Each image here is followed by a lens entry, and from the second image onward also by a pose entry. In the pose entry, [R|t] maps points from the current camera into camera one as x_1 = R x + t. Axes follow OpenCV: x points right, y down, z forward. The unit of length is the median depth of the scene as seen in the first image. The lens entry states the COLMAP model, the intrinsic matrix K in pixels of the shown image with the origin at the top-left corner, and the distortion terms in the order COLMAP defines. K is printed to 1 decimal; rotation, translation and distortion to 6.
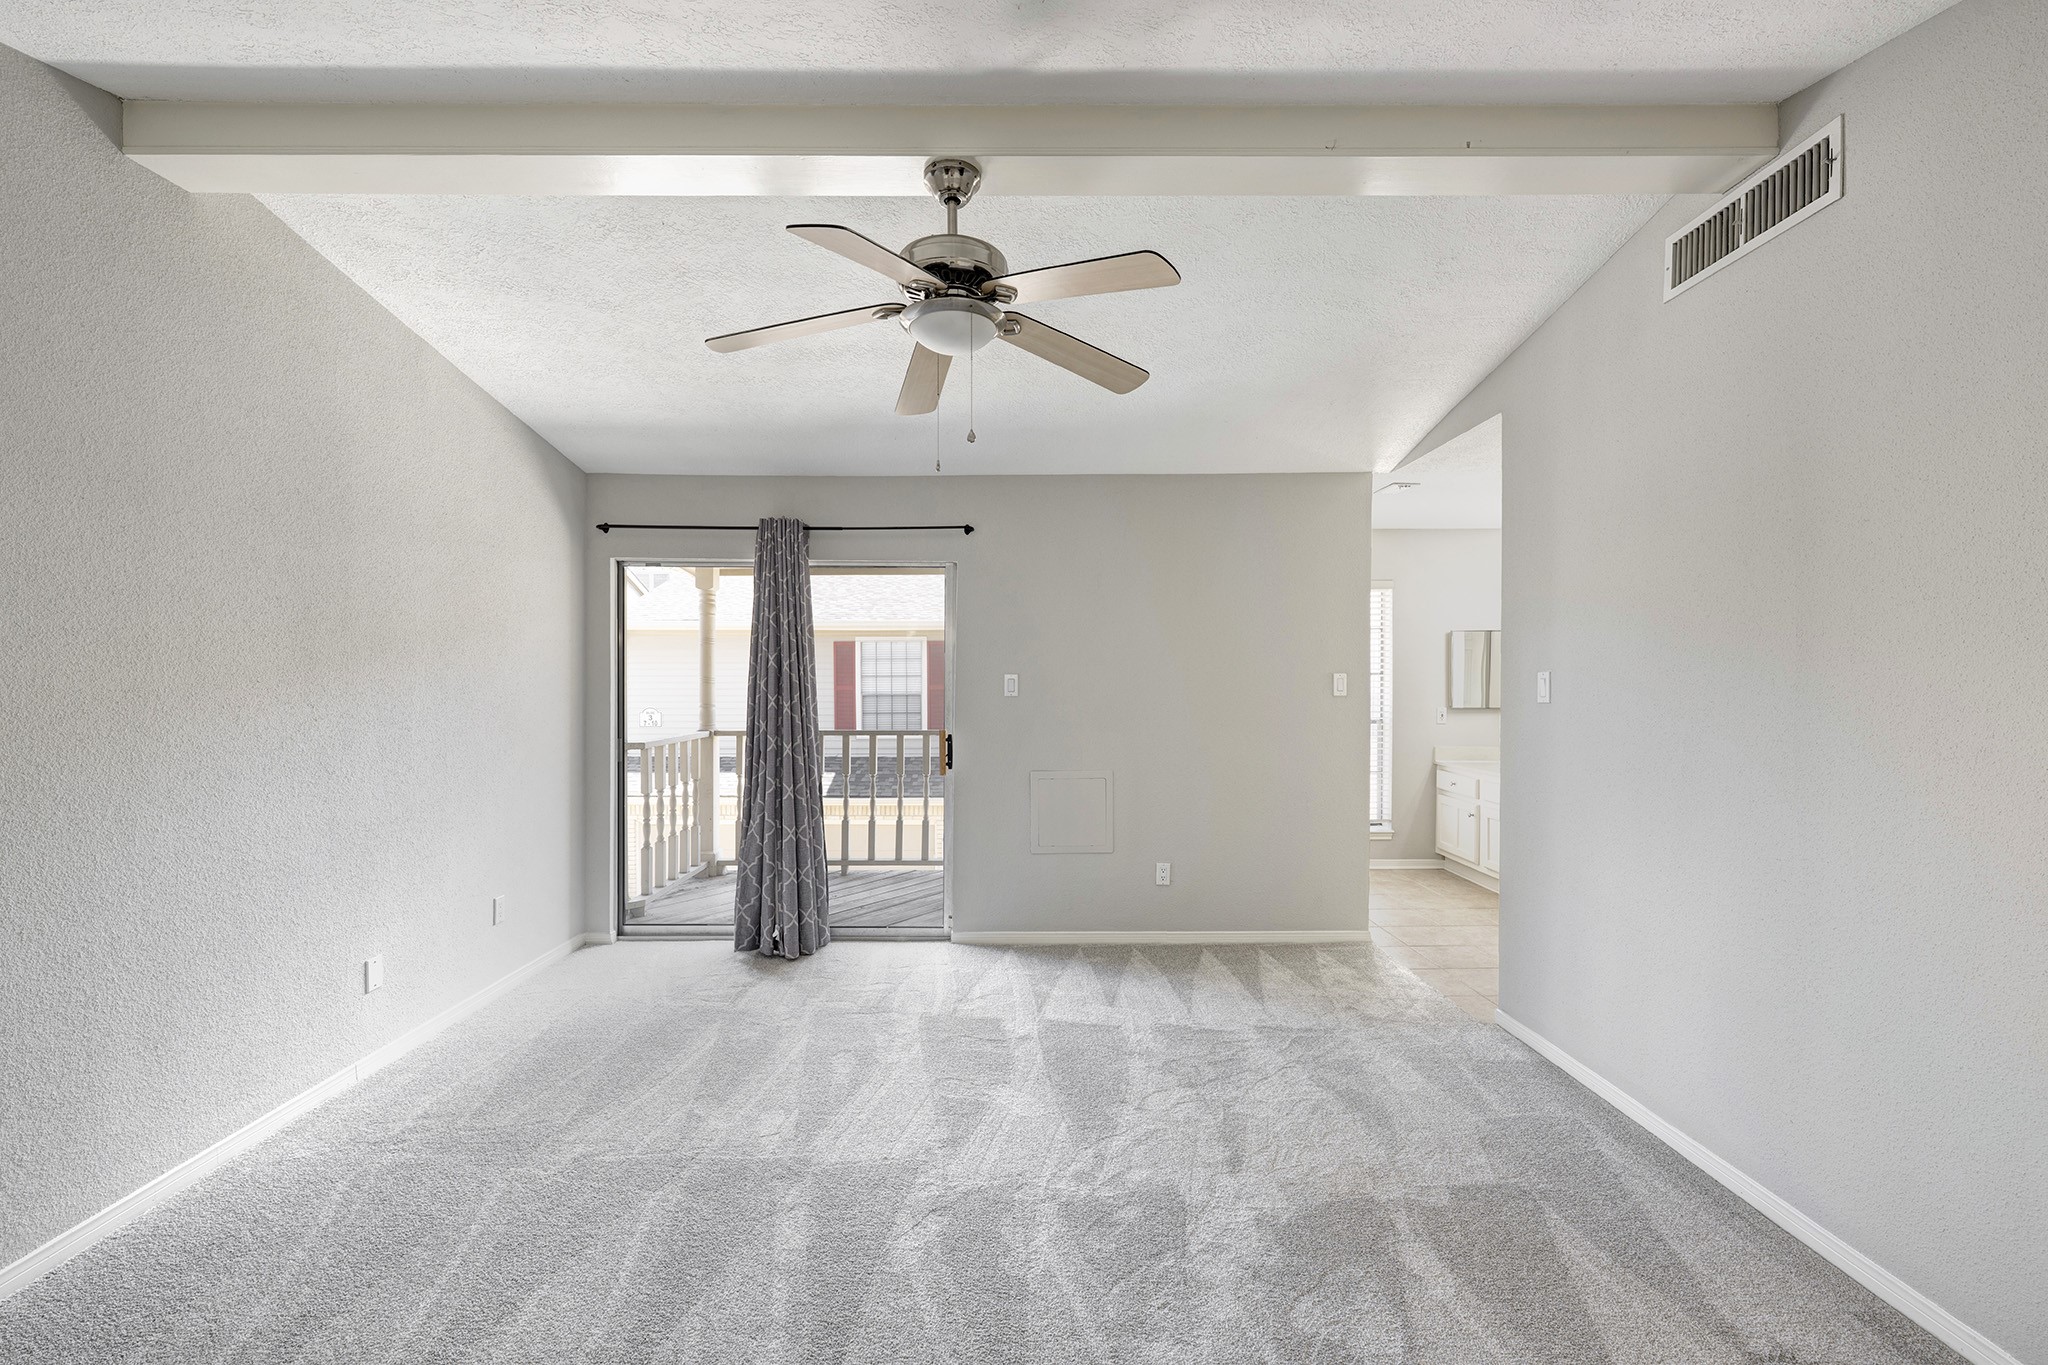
lens RADIAL K [[811.2, 0, 1017.4], [0, 811.2, 687.7], [0, 0, 1]] dist [-0.000436, -0.000131]
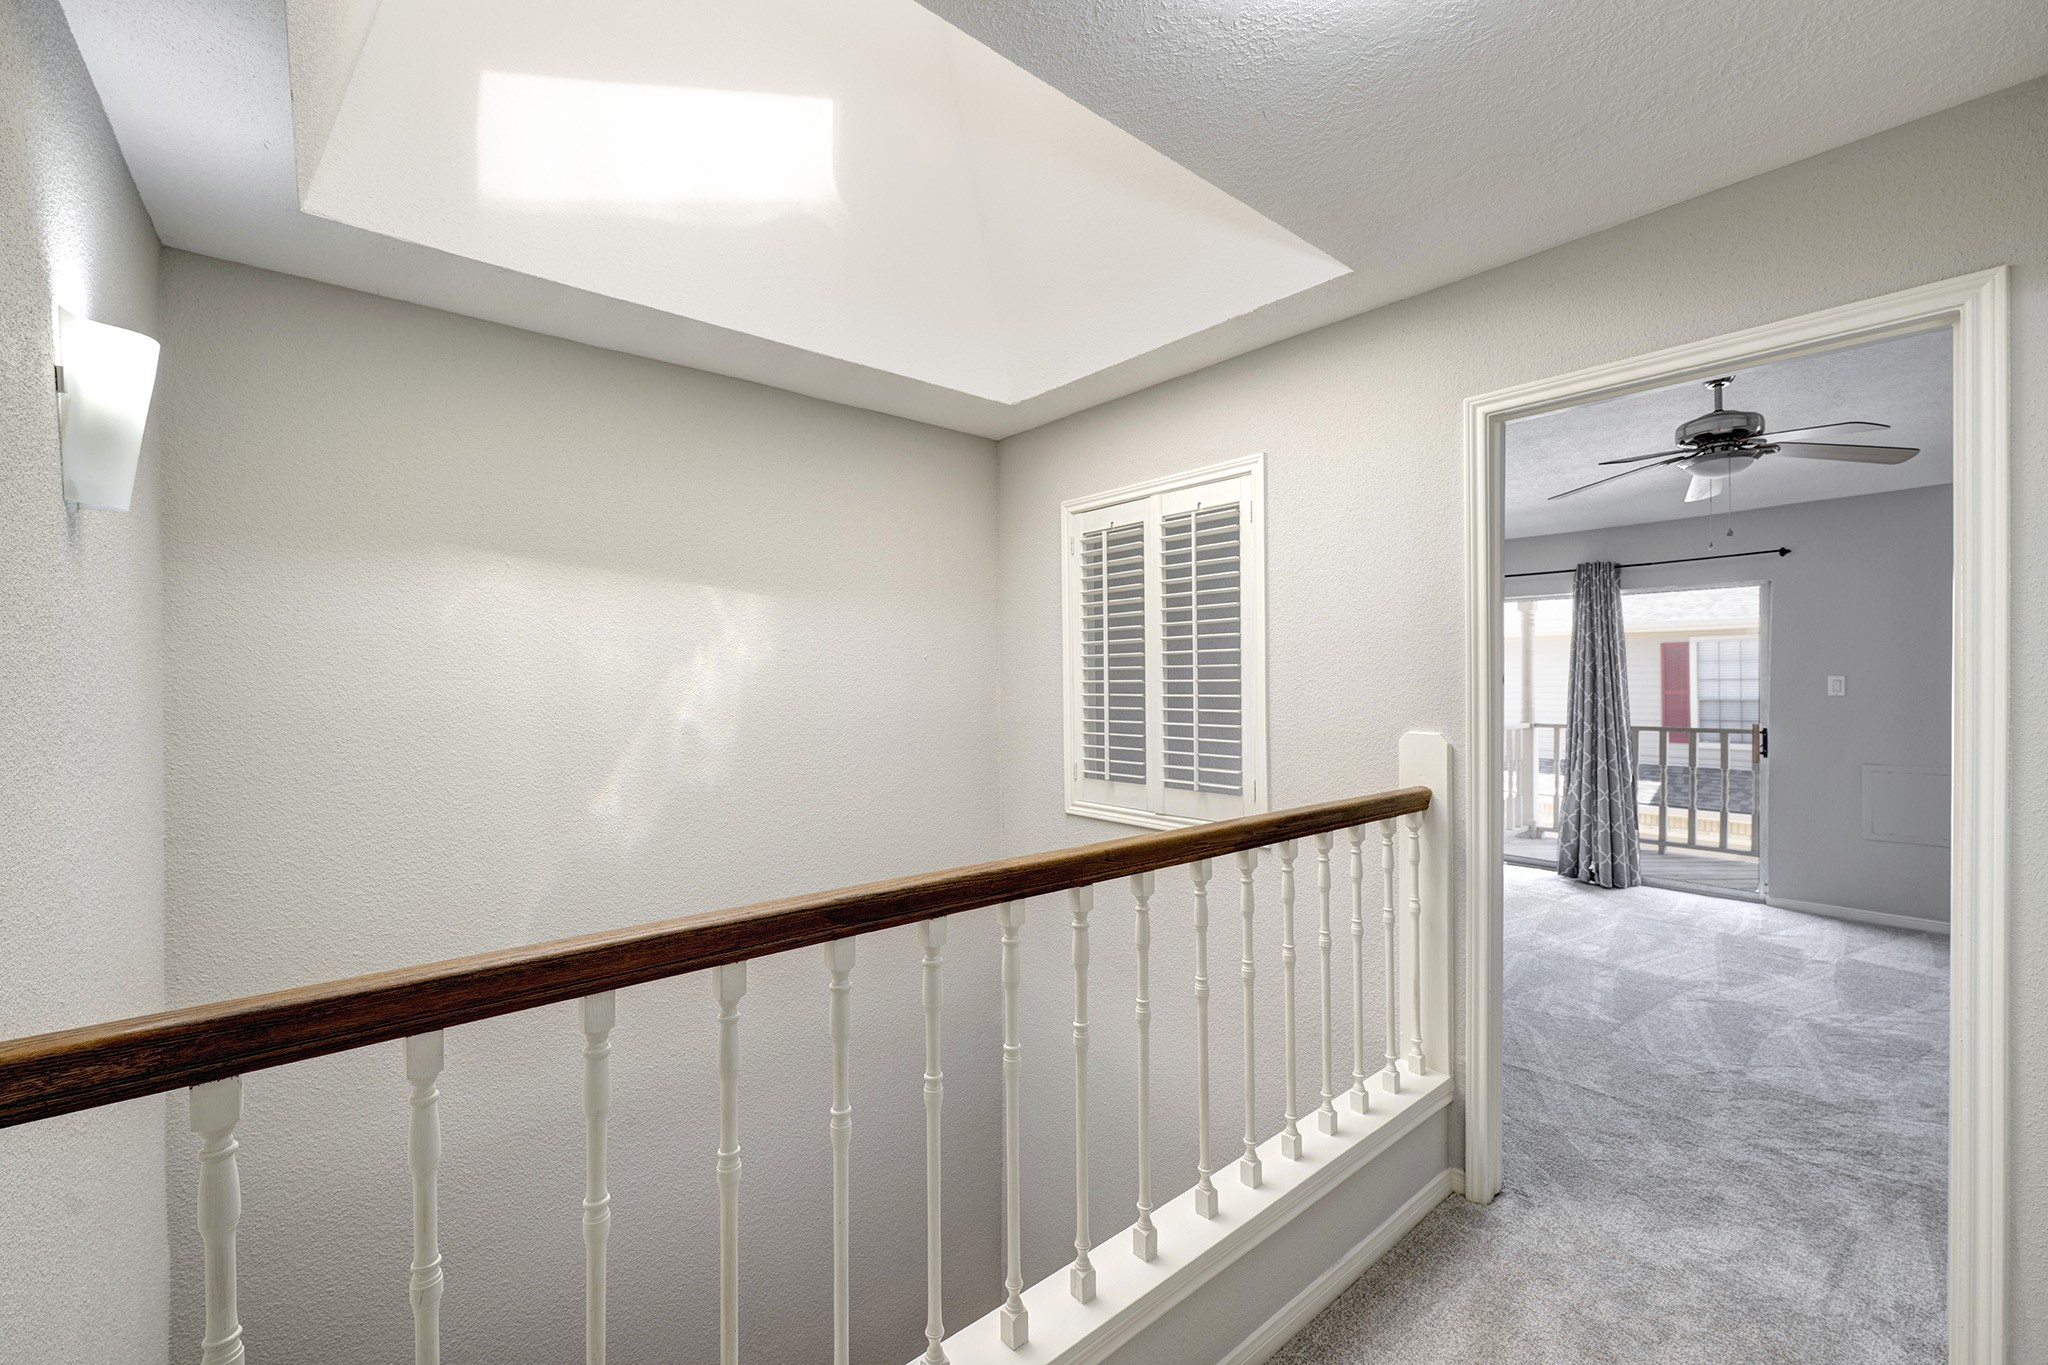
lens RADIAL K [[843.1, 0, 1021.3], [0, 843.1, 678.4], [0, 0, 1]] dist [0.007672, 0.000117]
pose [[0.636822, -0.006458, -0.770984, 0.186482], [-0.007189, 0.999872, -0.014313, 0.012085], [0.770977, 0.014658, 0.636694, -0.637767]]
